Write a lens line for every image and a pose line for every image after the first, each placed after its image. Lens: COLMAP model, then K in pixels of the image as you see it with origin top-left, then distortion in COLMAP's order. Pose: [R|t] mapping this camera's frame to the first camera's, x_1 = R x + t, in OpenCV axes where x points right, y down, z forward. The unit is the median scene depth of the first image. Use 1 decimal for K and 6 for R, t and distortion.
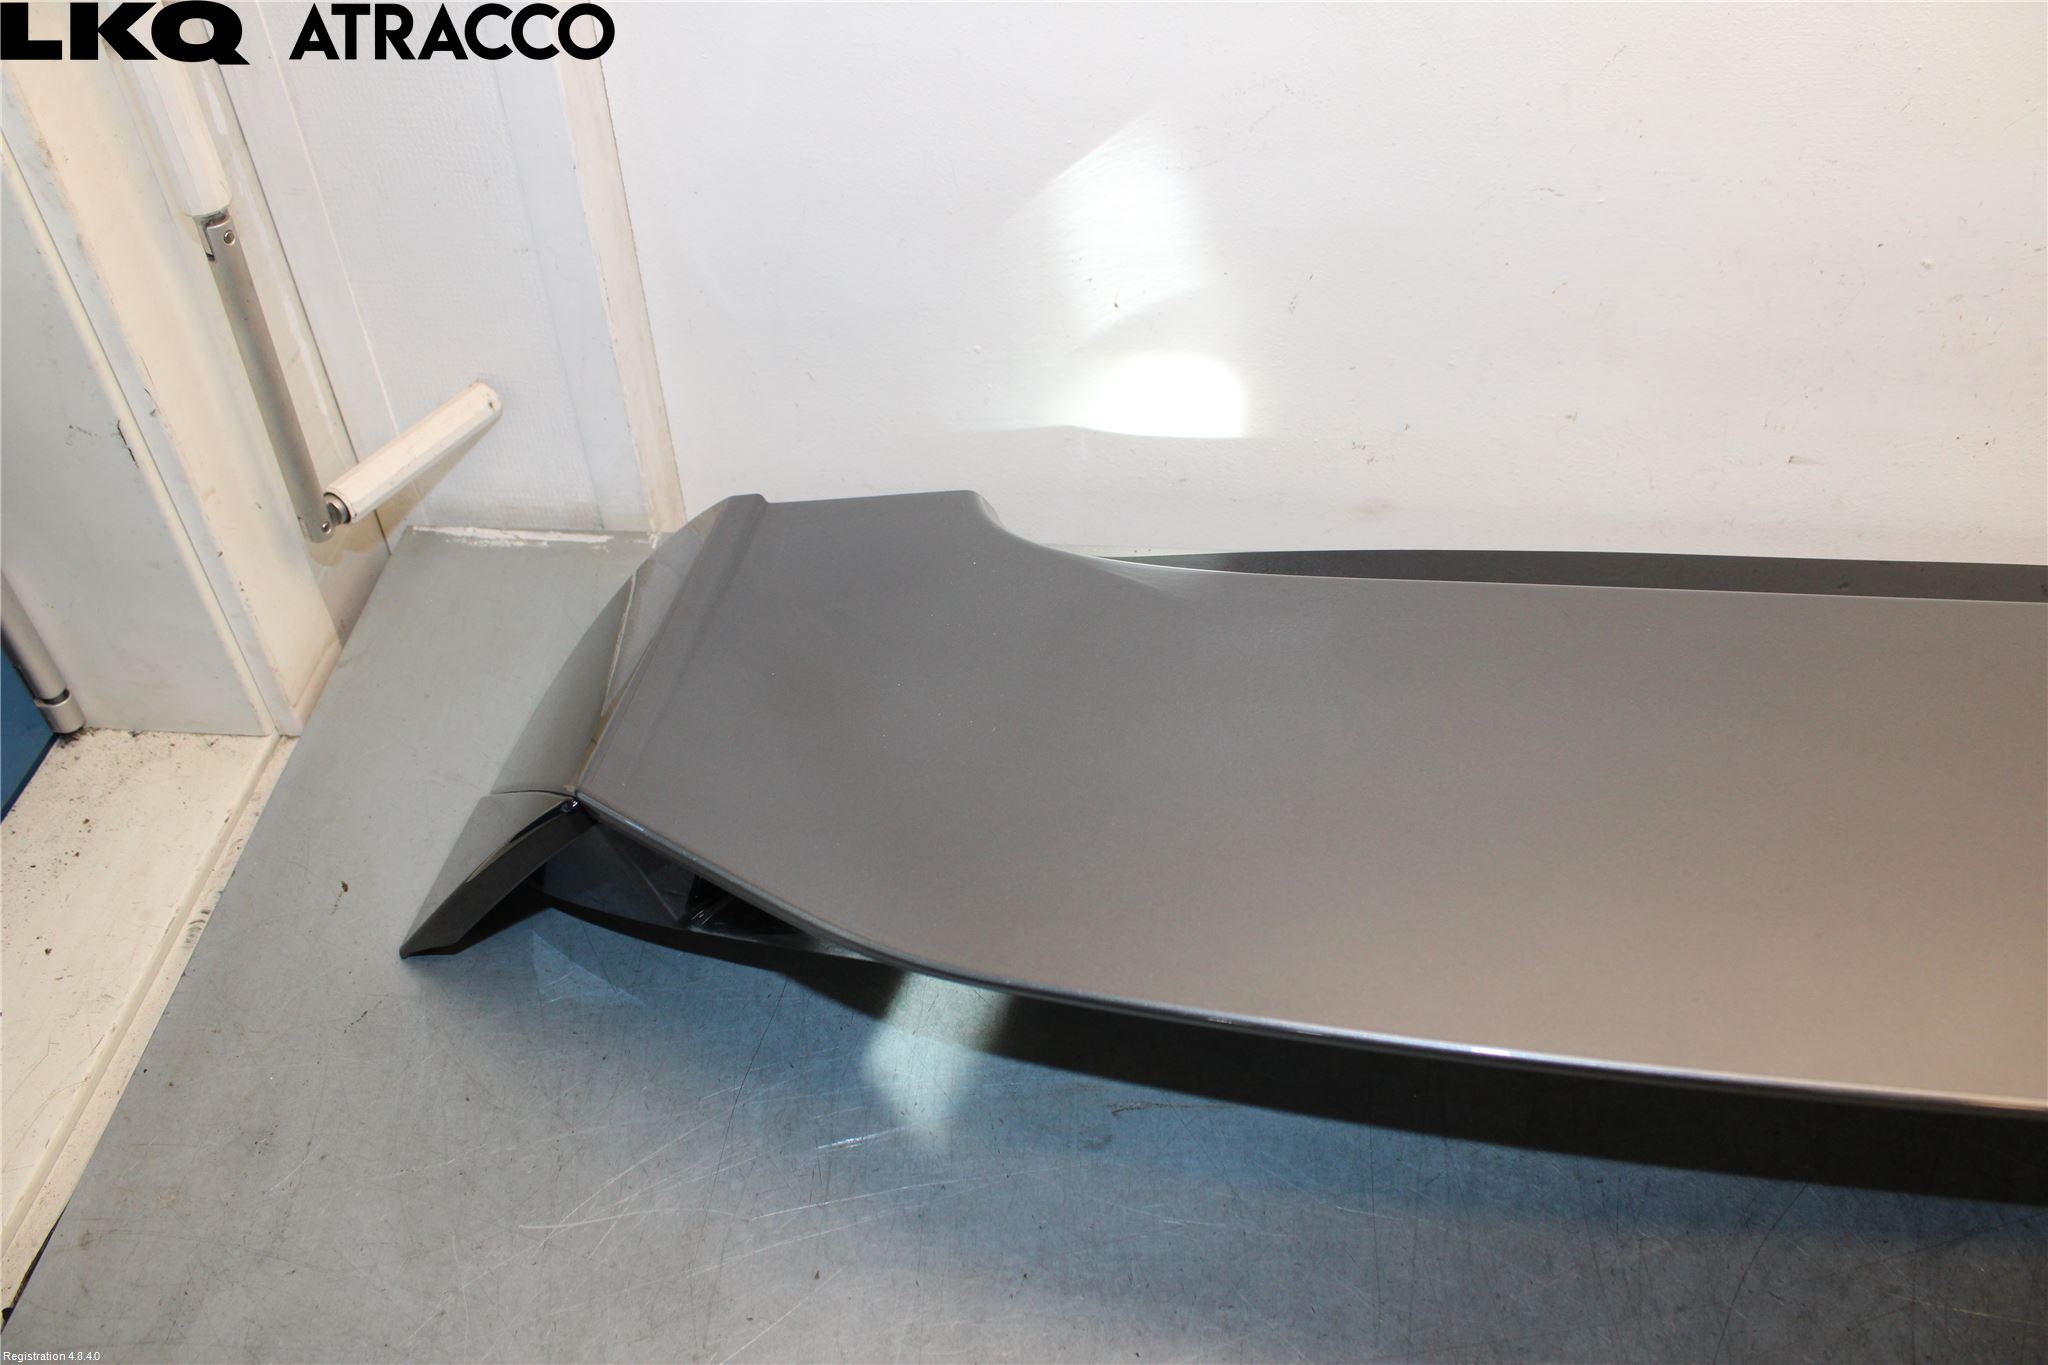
lens RADIAL K [[1721.2, 0, 1024.0], [0, 1721.2, 682.5], [0, 0, 1]] dist [-0.179023, 0.162940]
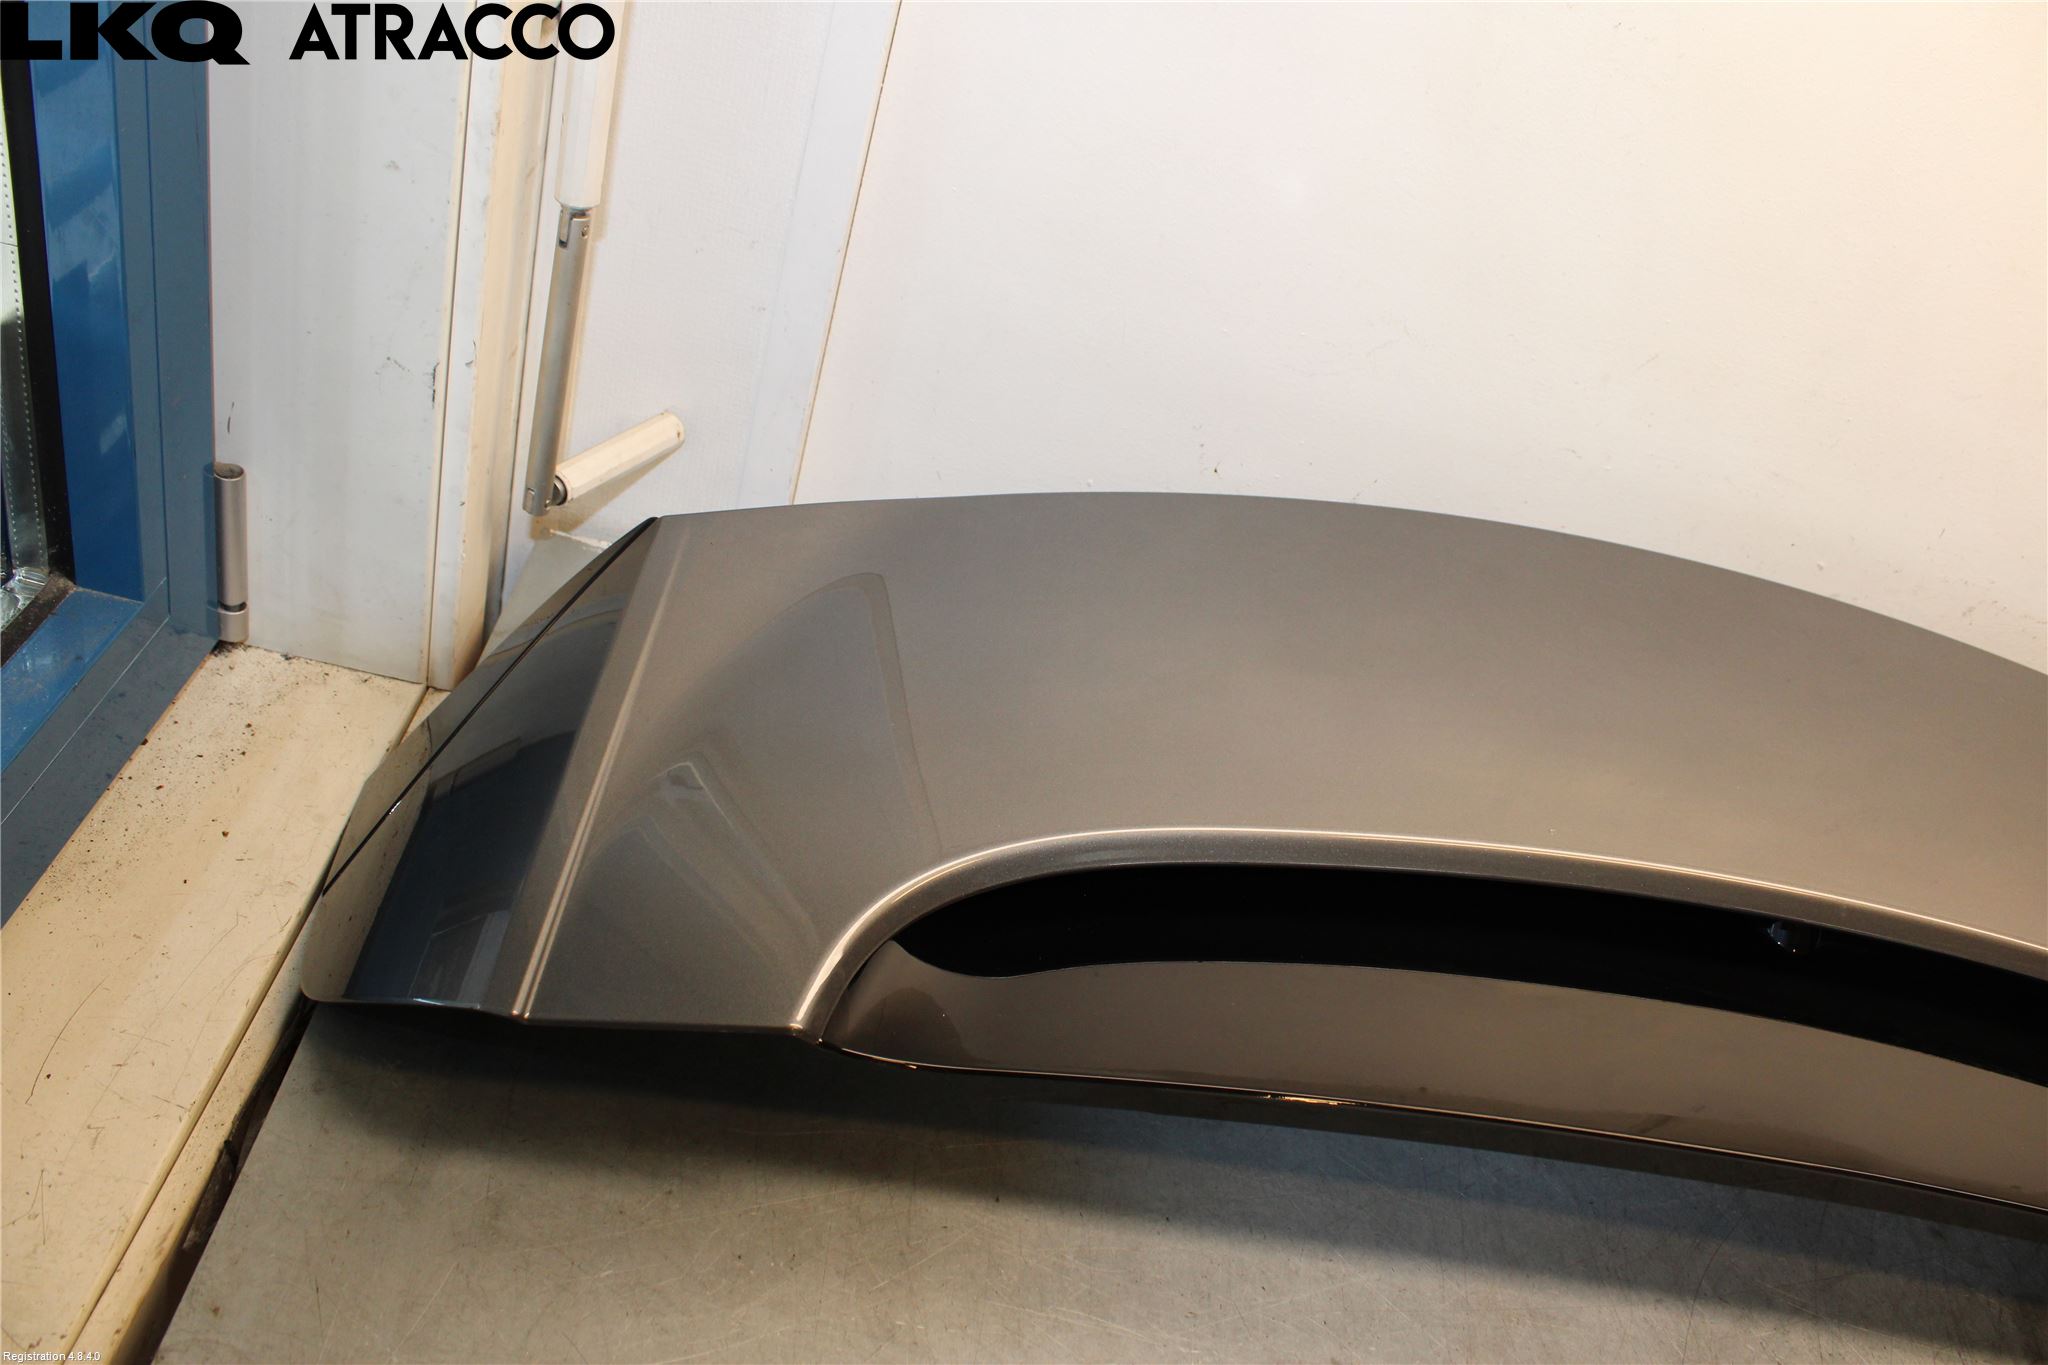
lens RADIAL K [[1721.2, 0, 1024.0], [0, 1721.2, 682.5], [0, 0, 1]] dist [-0.179023, 0.162940]
pose [[0.961242, 0.187807, 0.201845, -0.315697], [-0.159936, 0.976177, -0.146626, 0.133938], [-0.224574, 0.108661, 0.968380, -0.134190]]
